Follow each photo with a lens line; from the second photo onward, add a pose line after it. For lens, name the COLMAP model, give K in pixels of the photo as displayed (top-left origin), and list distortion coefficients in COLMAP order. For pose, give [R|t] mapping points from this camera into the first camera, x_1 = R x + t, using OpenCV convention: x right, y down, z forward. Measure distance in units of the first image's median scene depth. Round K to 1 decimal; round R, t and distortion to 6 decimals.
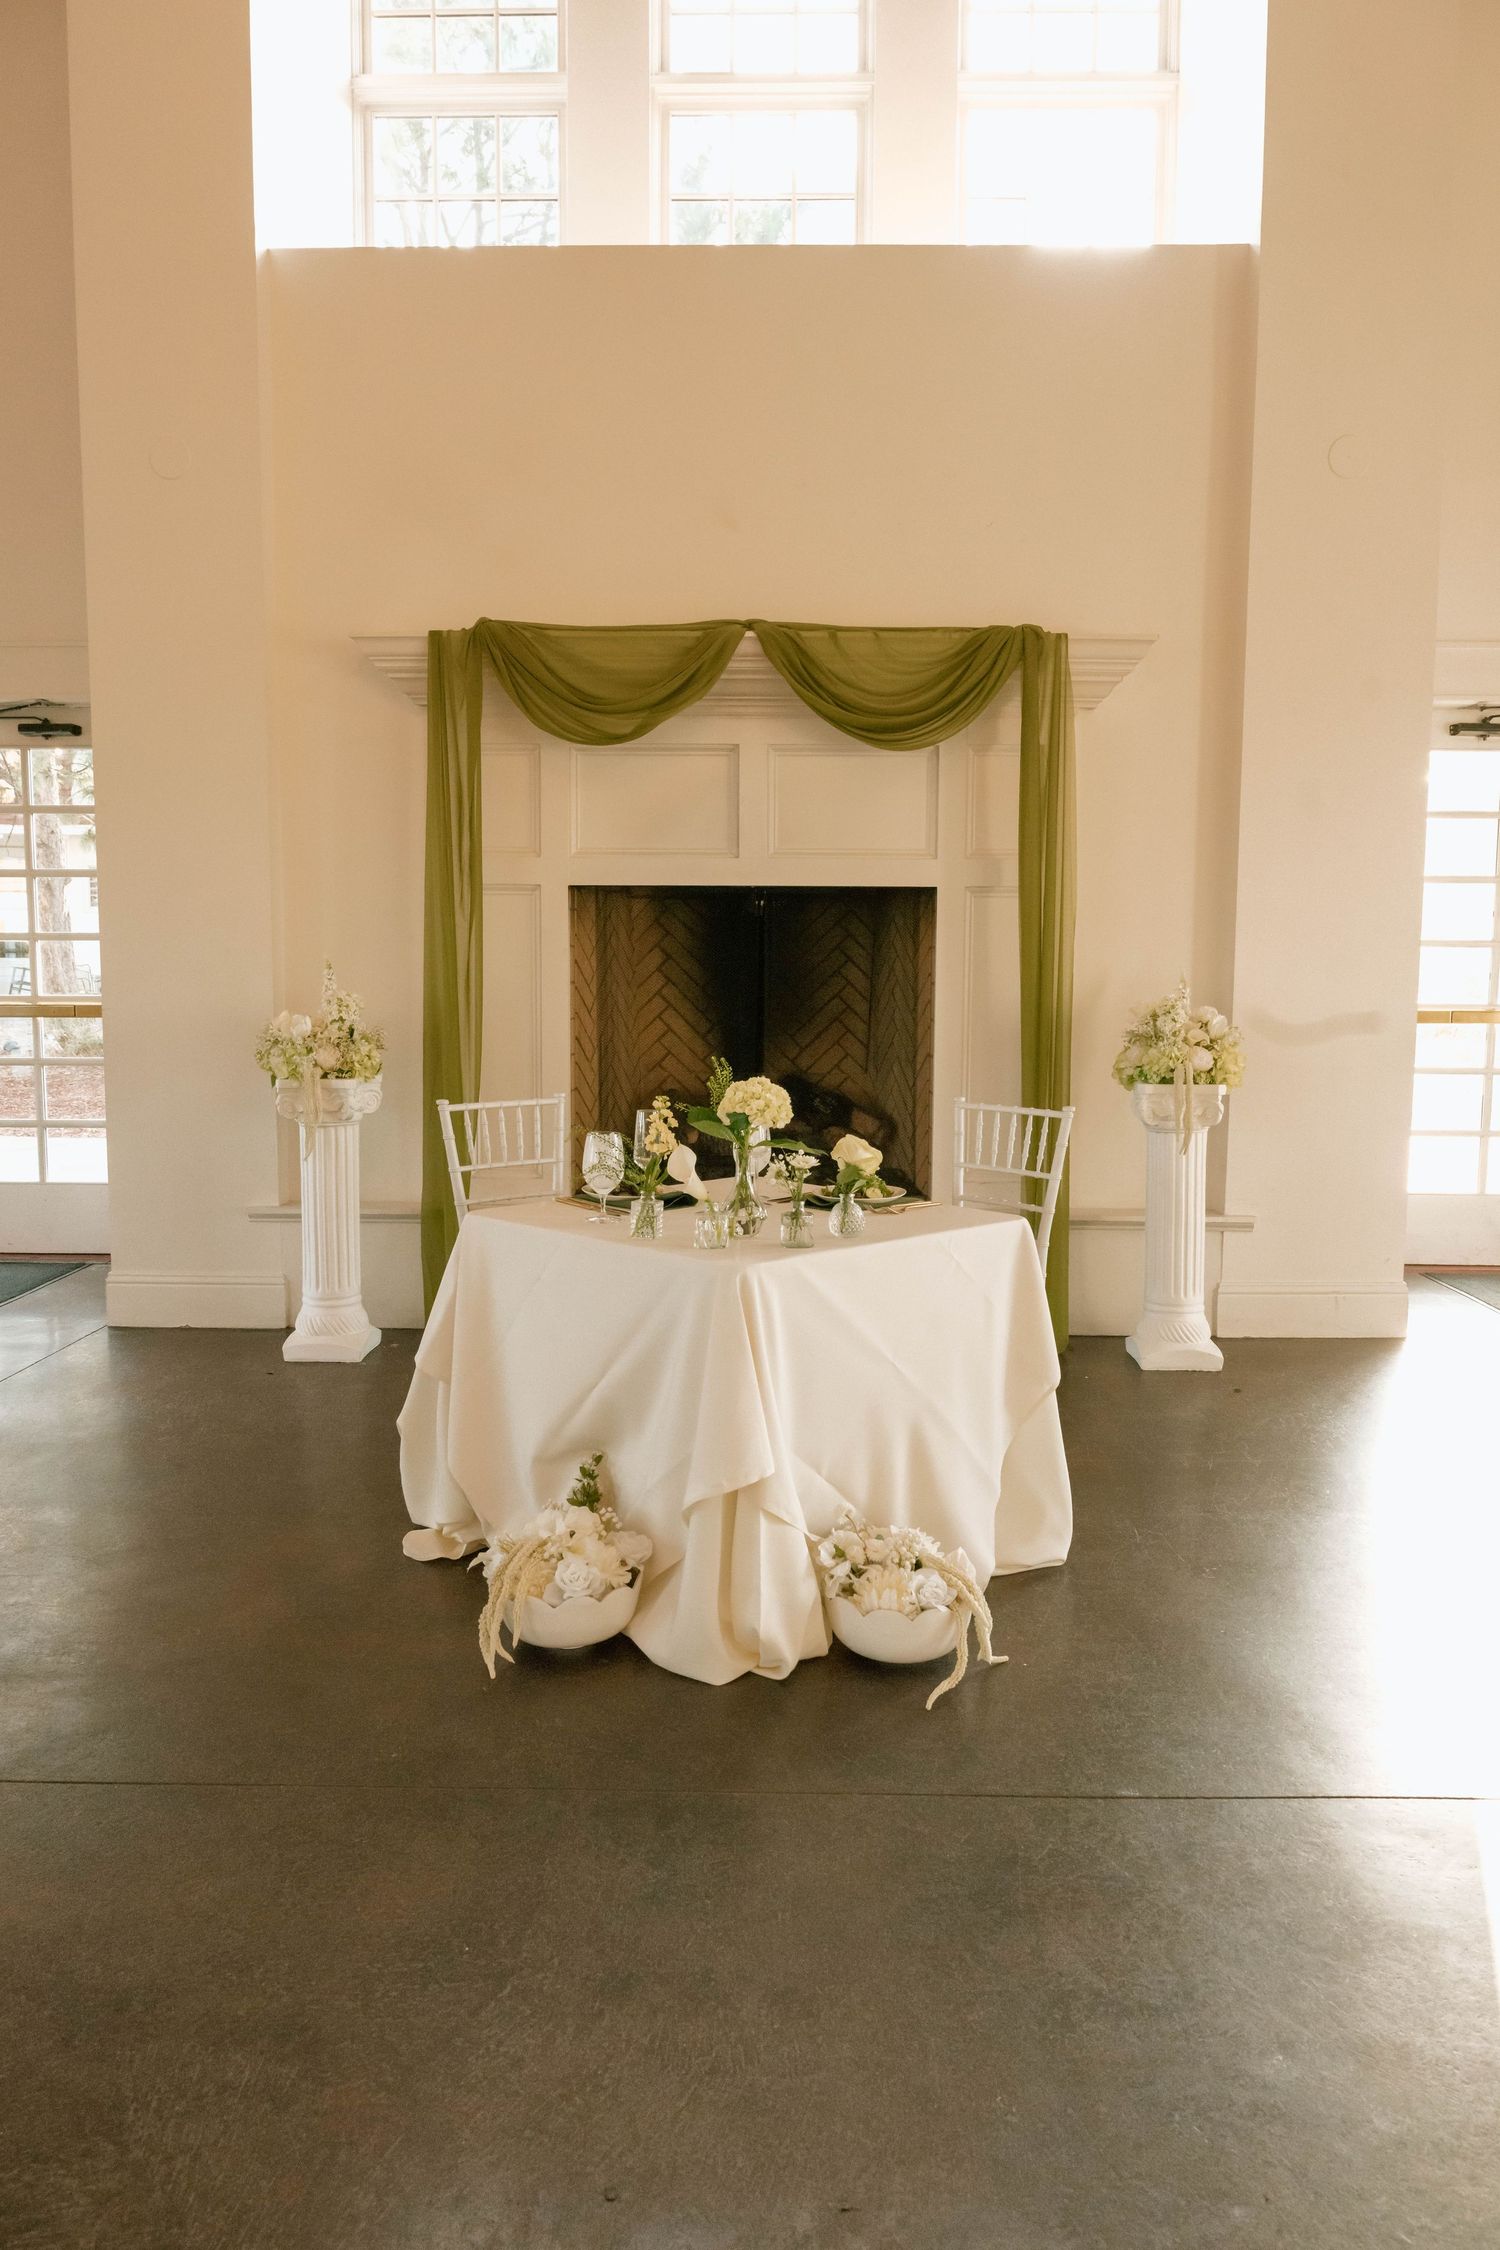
lens RADIAL K [[1599.8, 0, 750.0], [0, 1599.8, 1125.0], [0, 0, 1]] dist [0.001671, 0.001427]
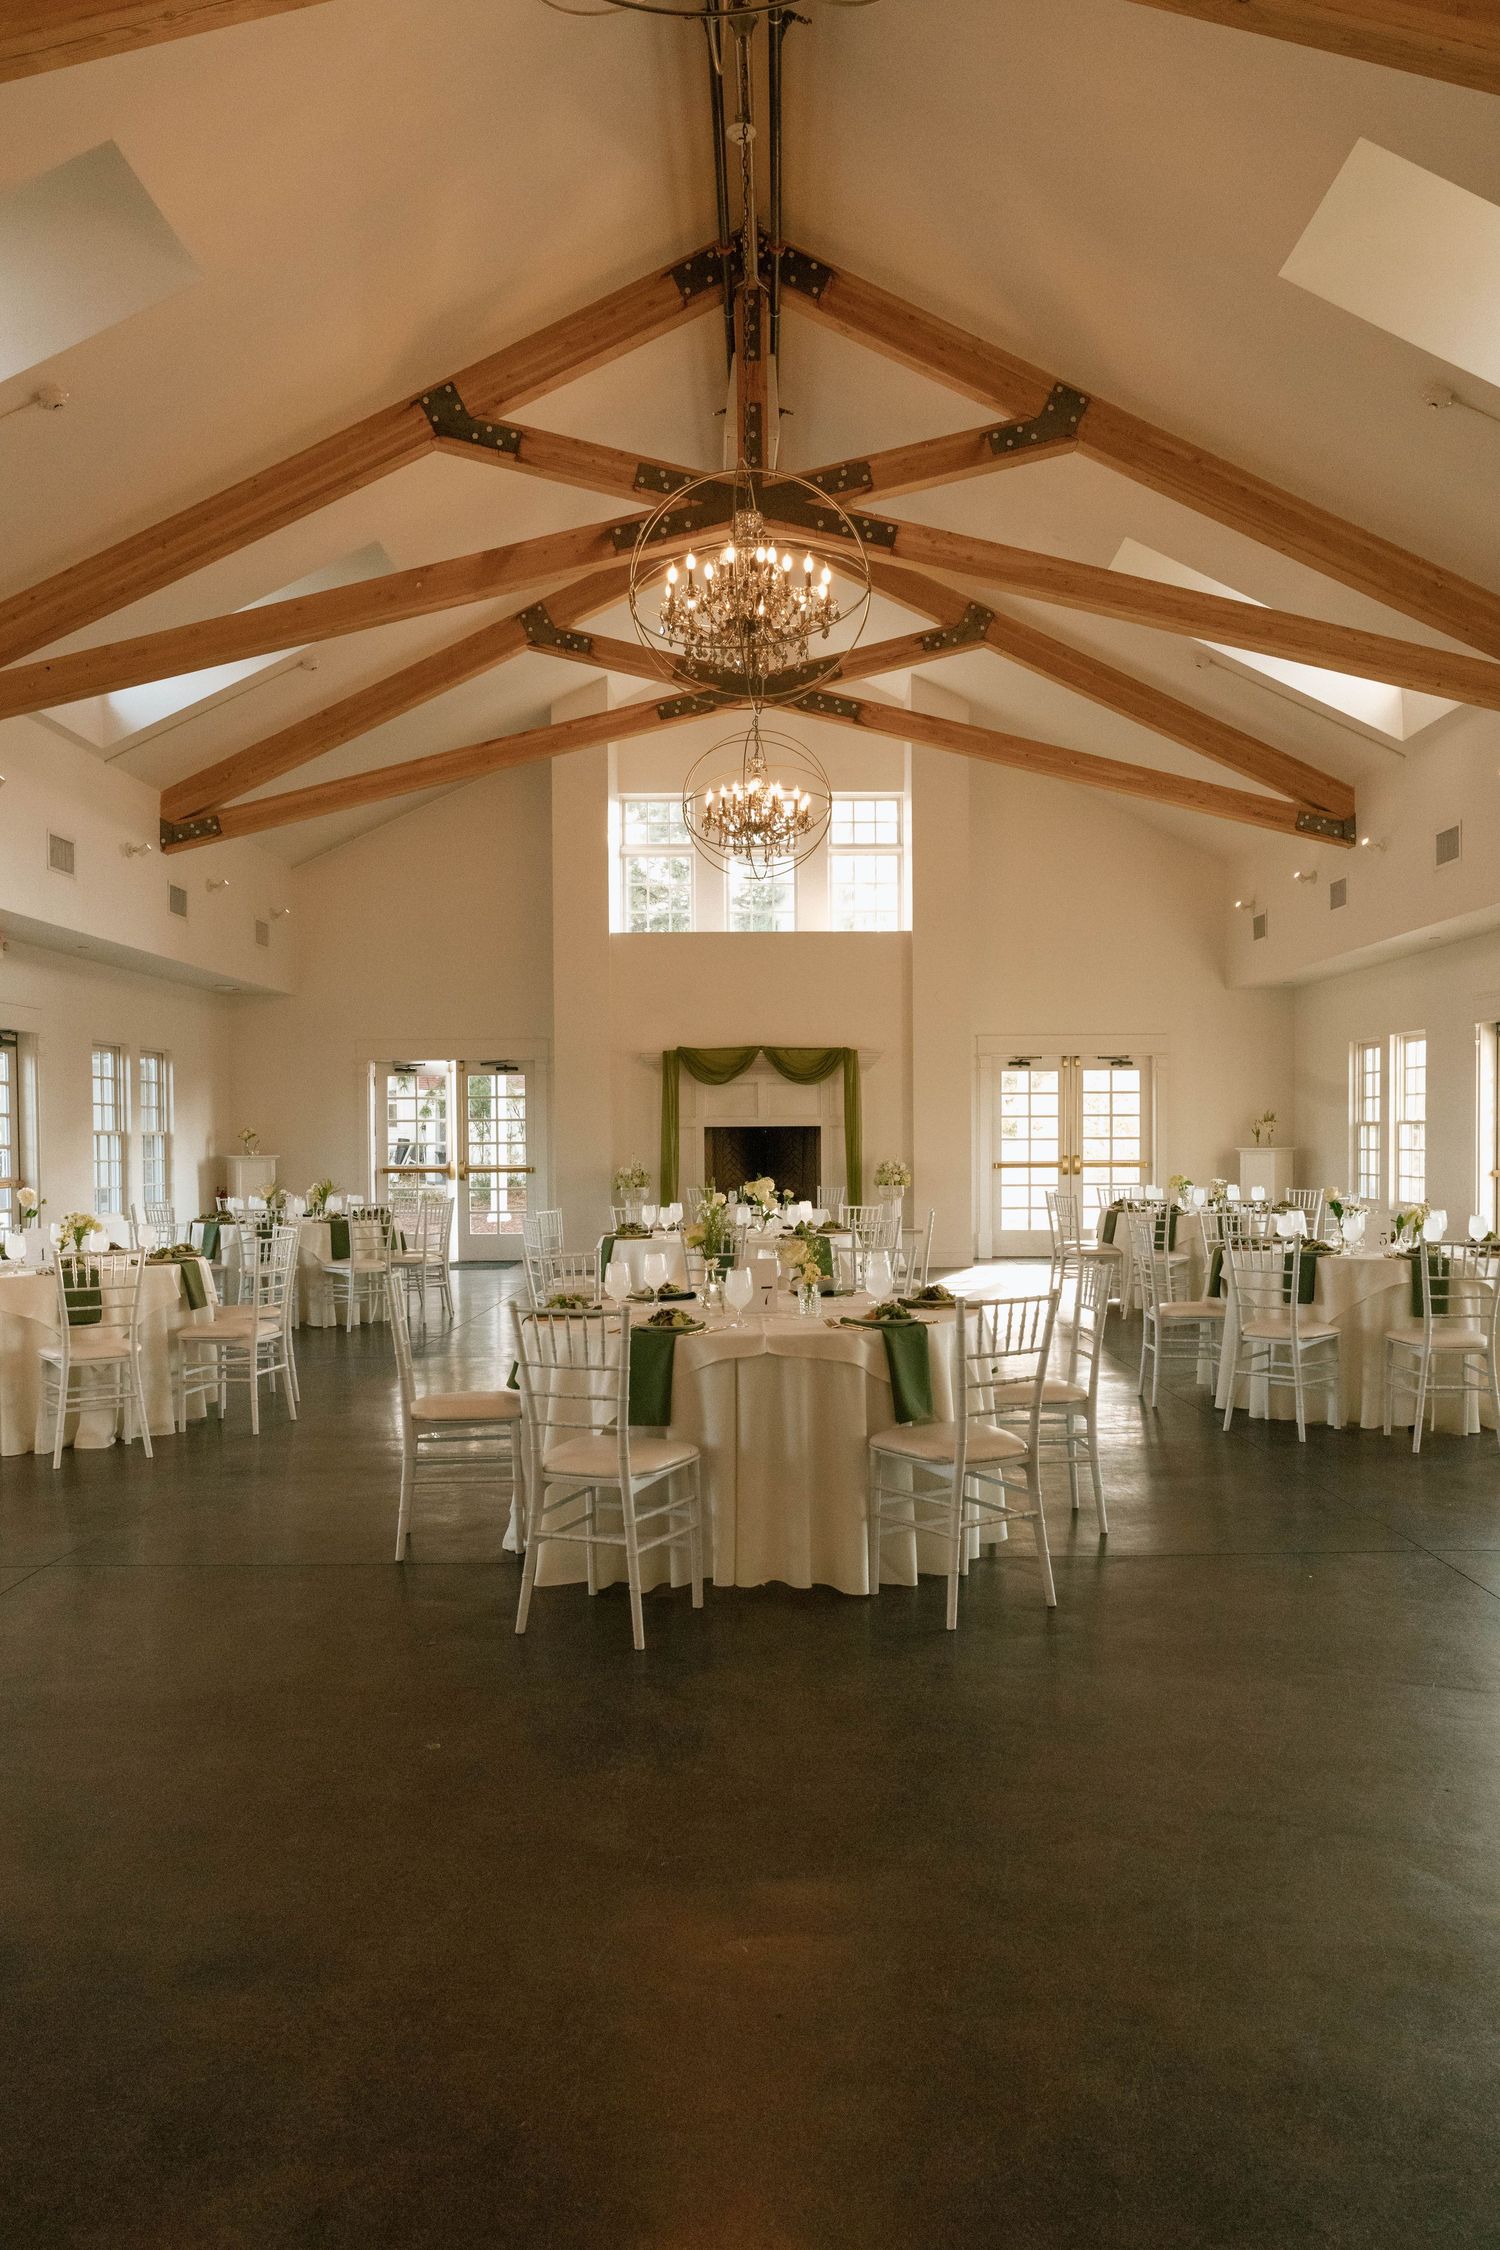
lens RADIAL K [[1599.8, 0, 750.0], [0, 1599.8, 1125.0], [0, 0, 1]] dist [0.001671, 0.001427]
pose [[0.999901, -0.013106, 0.005073, -0.043455], [0.013574, 0.994157, -0.107091, 0.206022], [-0.003640, 0.107149, 0.994236, -2.372787]]
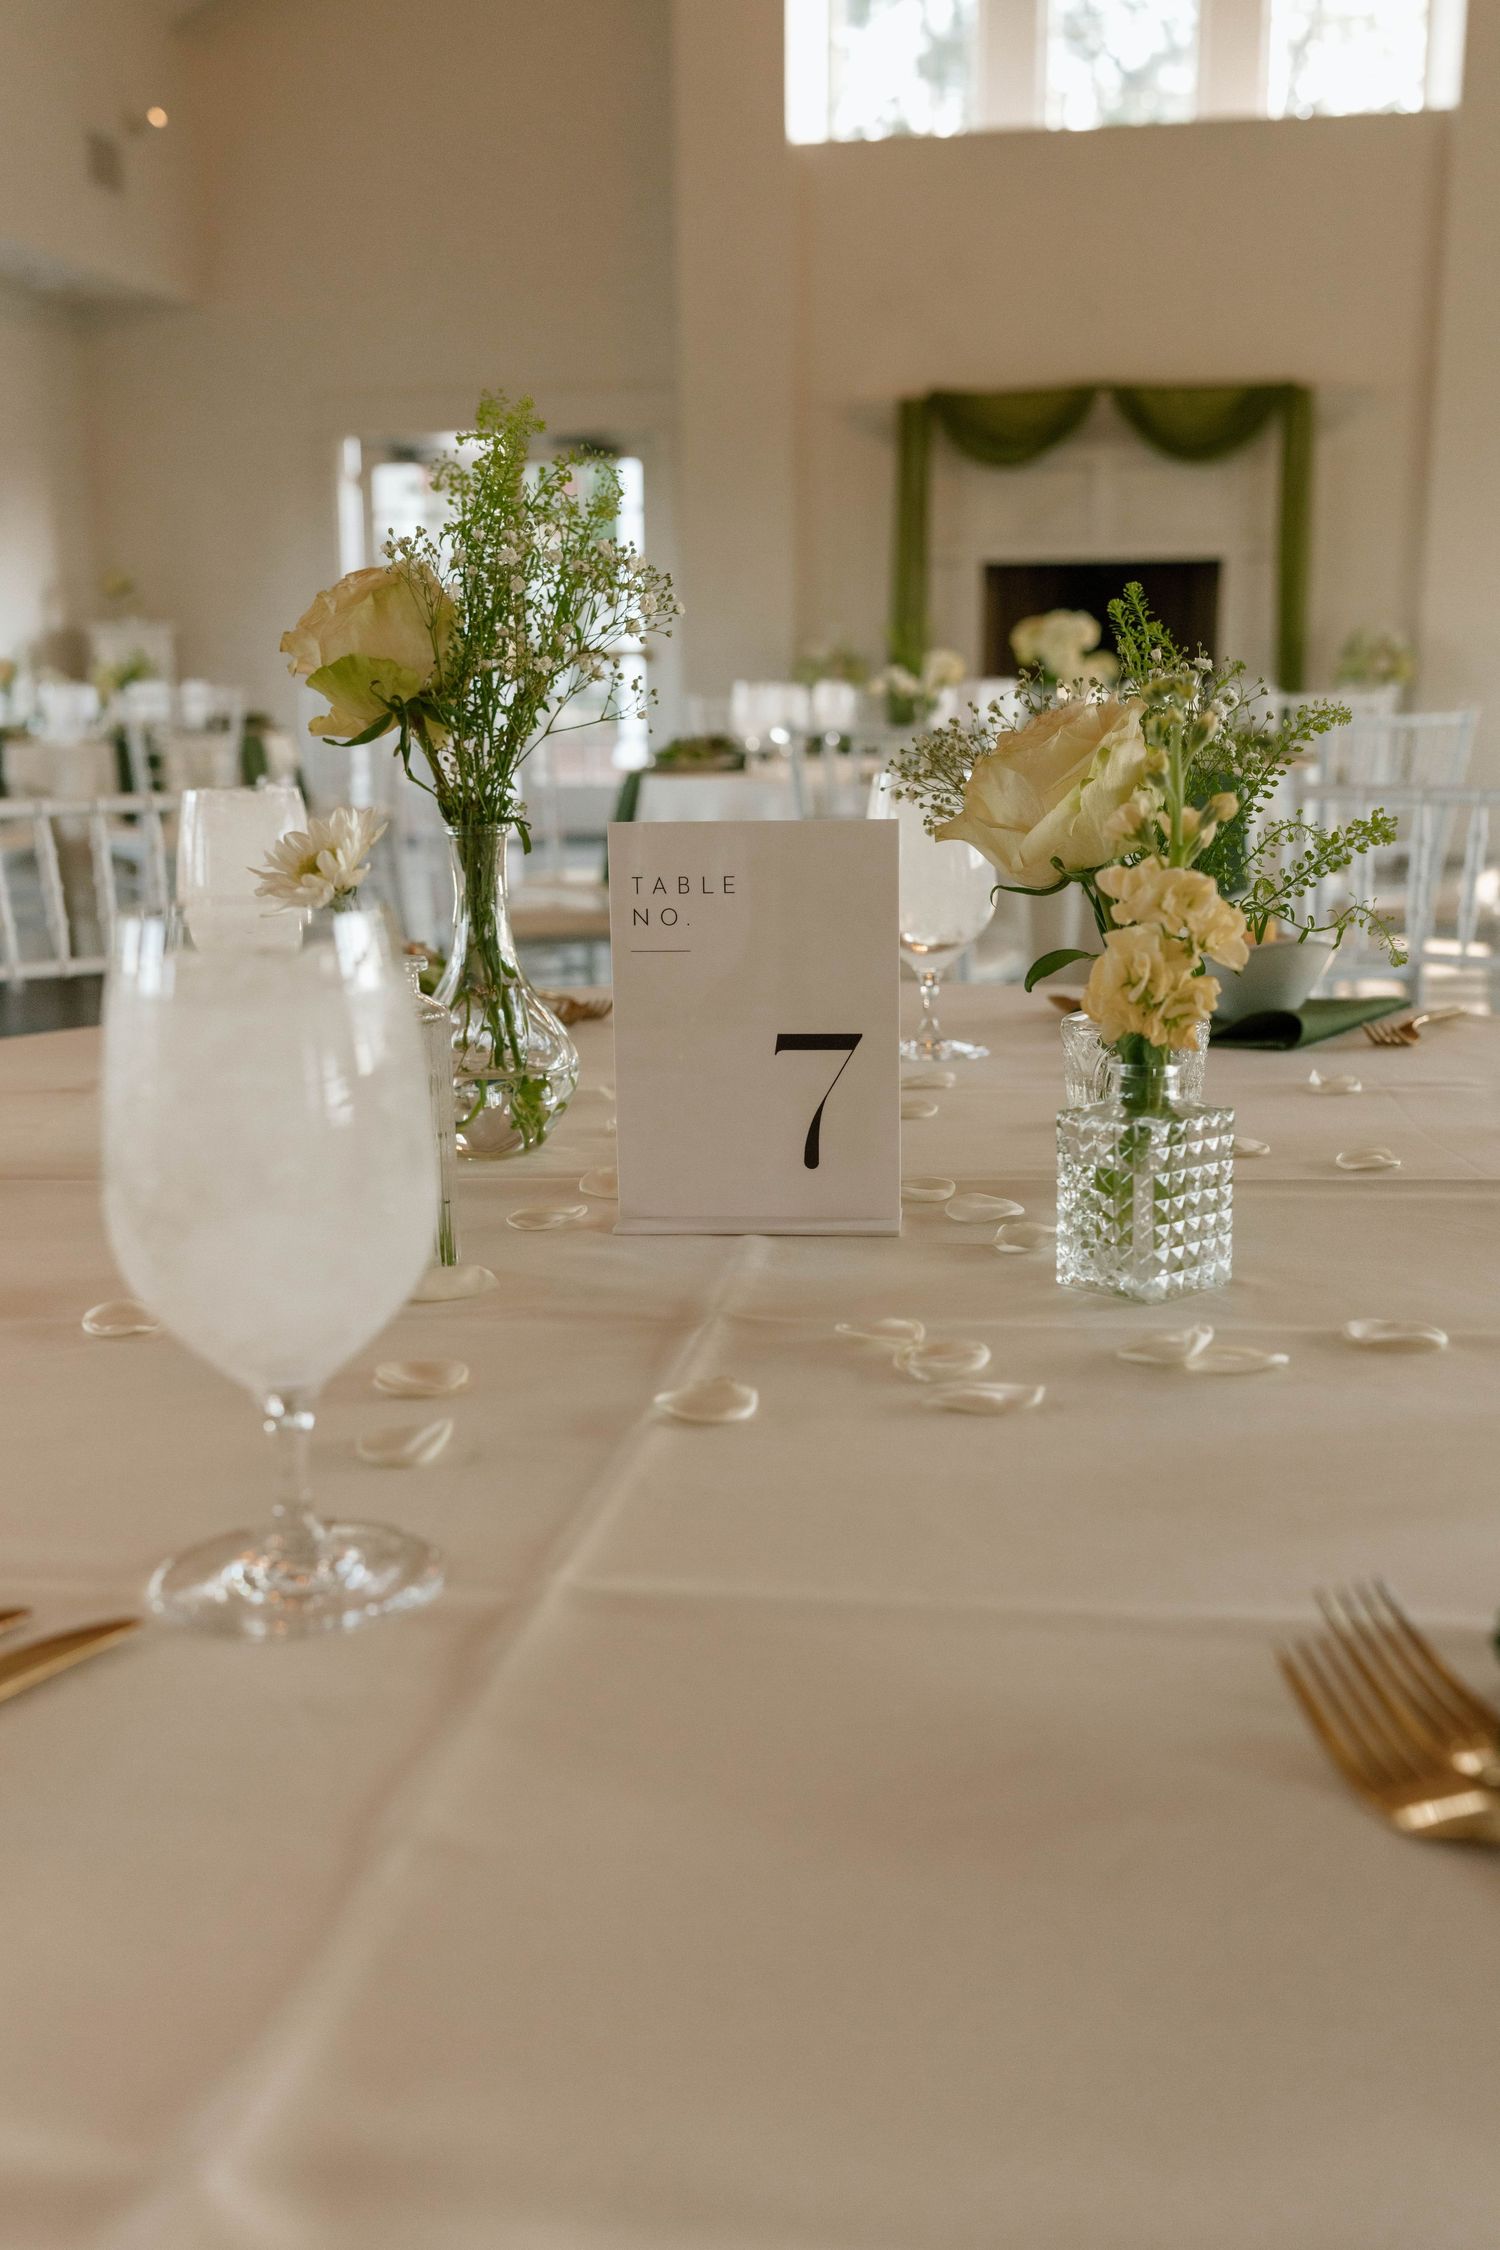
lens RADIAL K [[2196.5, 0, 750.0], [0, 2196.5, 1125.0], [0, 0, 1]] dist [0.053062, -0.000488]
pose [[0.987884, 0.018224, -0.154120, 0.003198], [-0.001598, 0.994223, 0.107318, 0.182653], [0.155186, -0.105772, 0.982207, -1.324420]]
